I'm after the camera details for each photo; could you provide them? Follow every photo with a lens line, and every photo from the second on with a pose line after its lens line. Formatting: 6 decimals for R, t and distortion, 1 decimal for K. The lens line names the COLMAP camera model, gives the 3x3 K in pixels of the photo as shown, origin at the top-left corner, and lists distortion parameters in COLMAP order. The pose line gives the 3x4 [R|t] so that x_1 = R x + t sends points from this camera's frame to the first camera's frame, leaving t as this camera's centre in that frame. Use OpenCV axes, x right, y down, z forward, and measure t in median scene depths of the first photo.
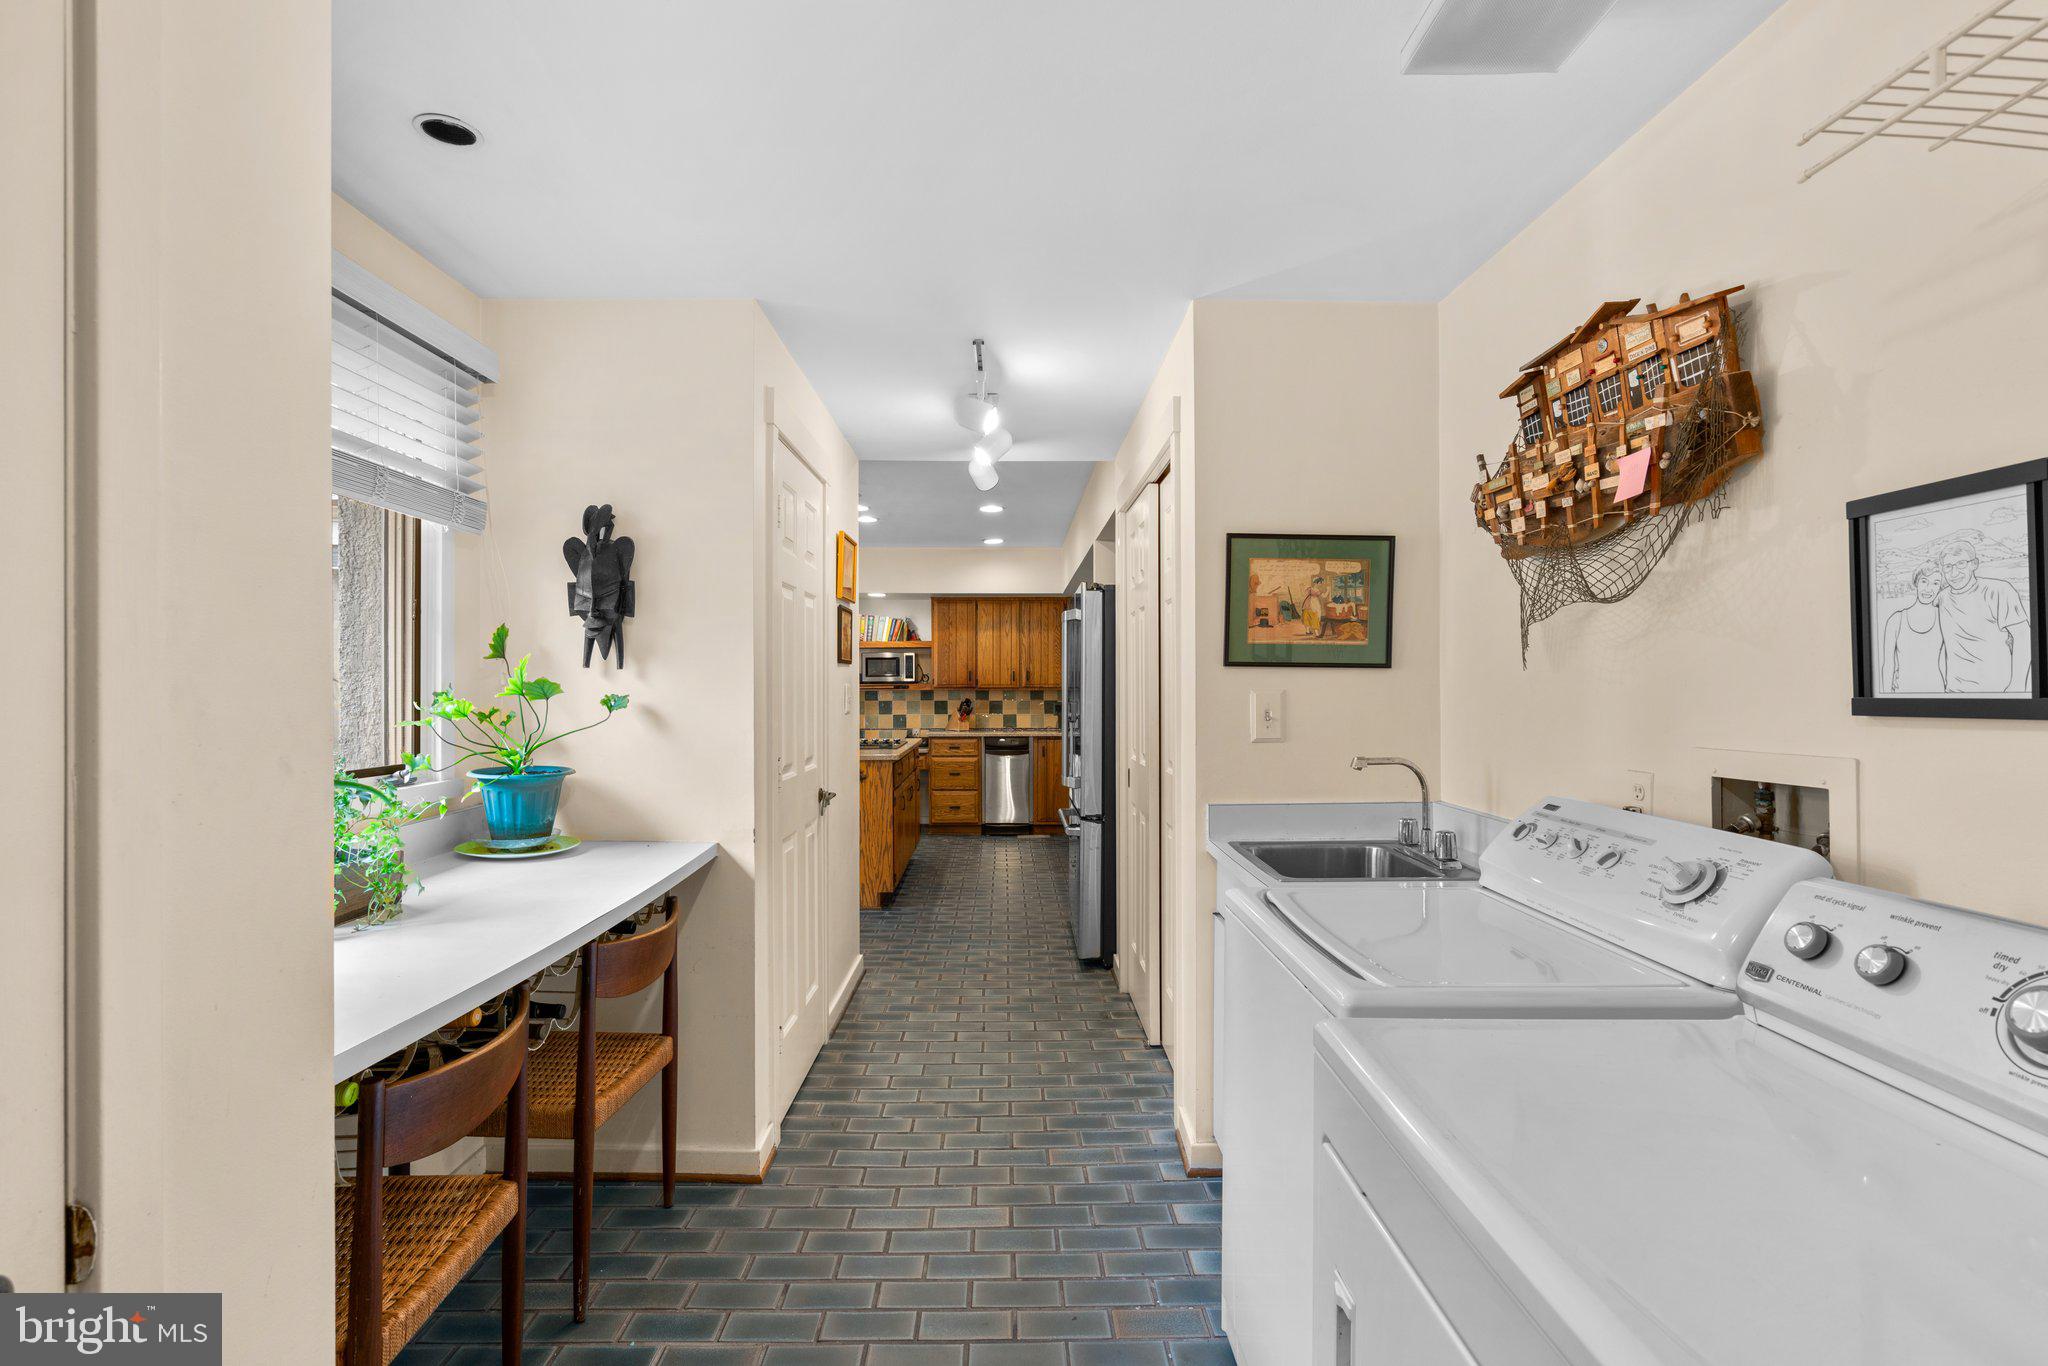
lens RADIAL K [[929.2, 0, 1024.0], [0, 929.2, 683.0], [0, 0, 1]] dist [-0.000899, 0.000165]
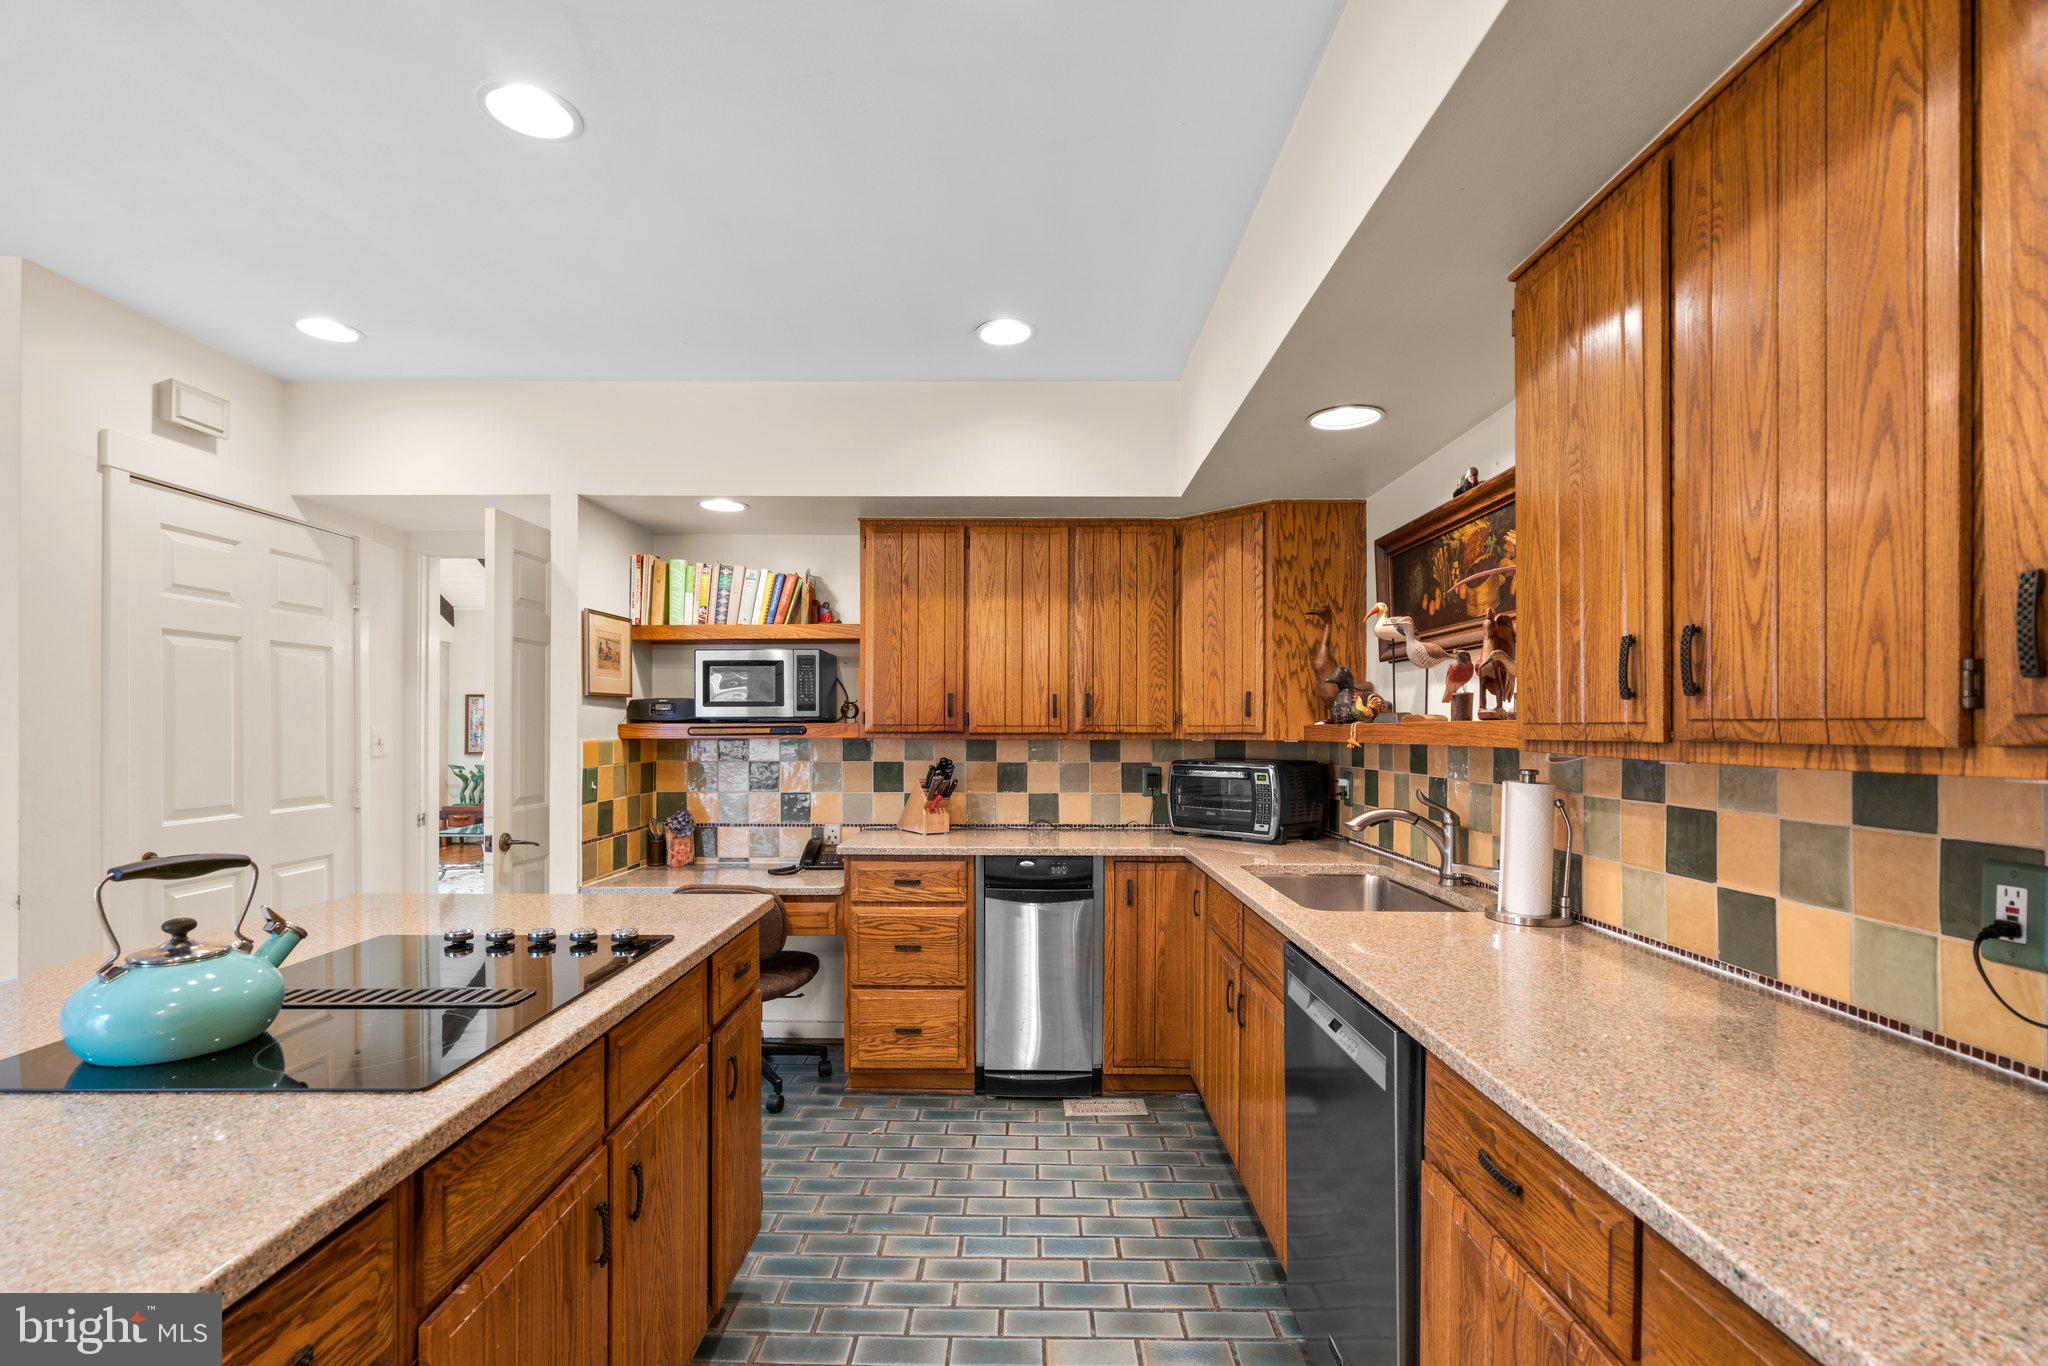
lens RADIAL K [[940.1, 0, 1023.1], [0, 940.1, 730.0], [0, 0, 1]] dist [-0.000300, 0.000210]
pose [[0.999708, 0.004157, -0.023812, -0.015022], [-0.003966, 0.999960, 0.008053, 0.000177], [0.023845, -0.007957, 0.999684, 0.571395]]
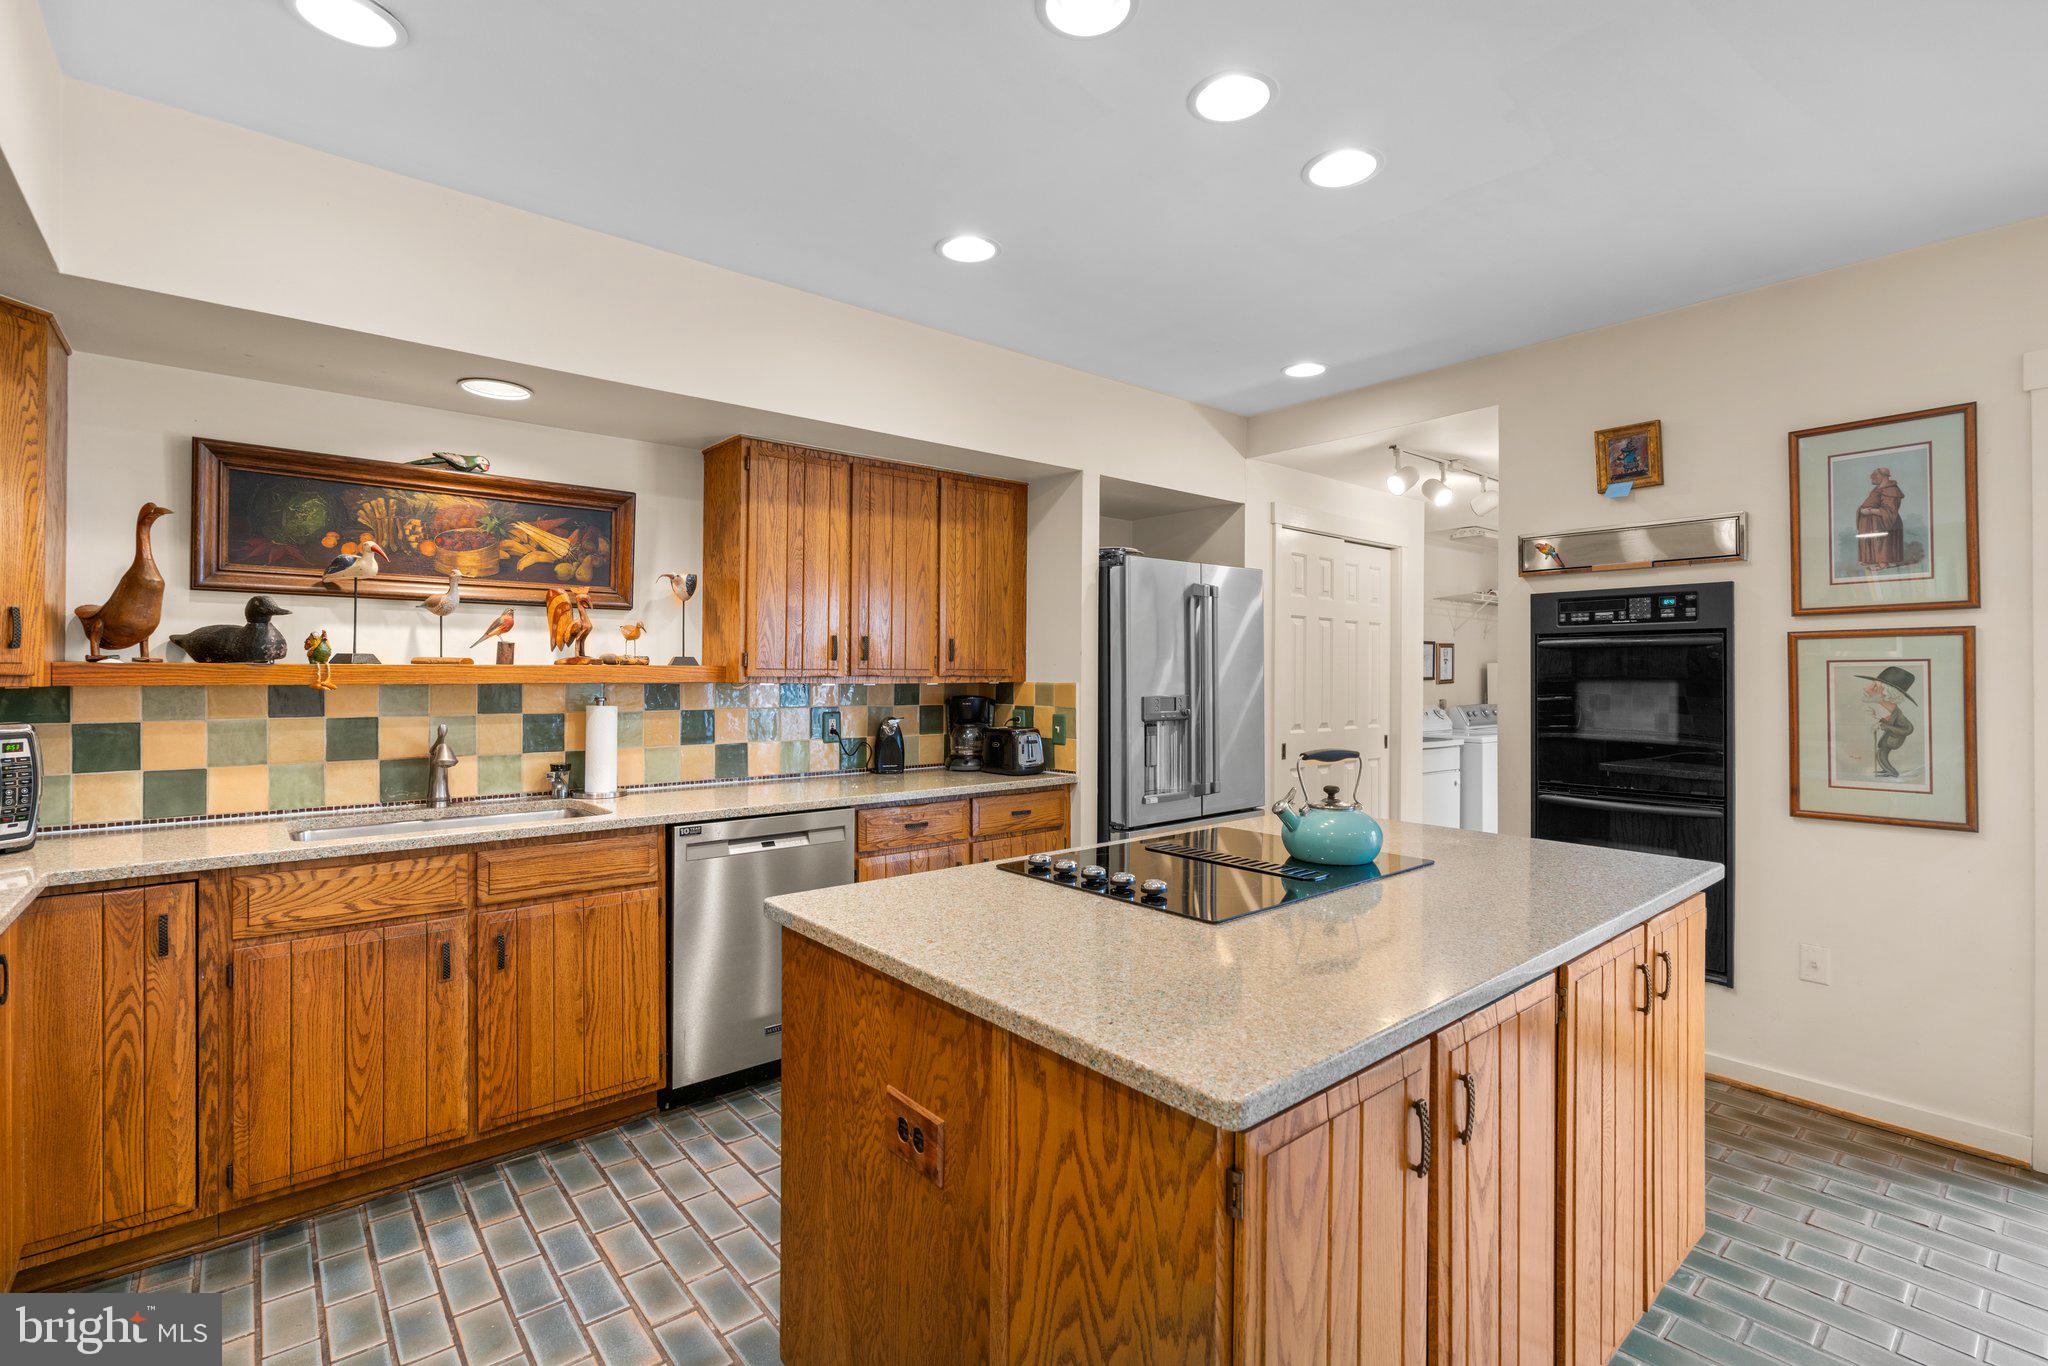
lens RADIAL K [[933.6, 0, 1017.1], [0, 933.6, 667.5], [0, 0, 1]] dist [-0.001278, -0.000048]
pose [[-0.626634, 0.005612, 0.779293, -0.277768], [-0.006707, 0.999898, -0.012594, 0.003561], [-0.779284, -0.013119, -0.626533, 0.918141]]
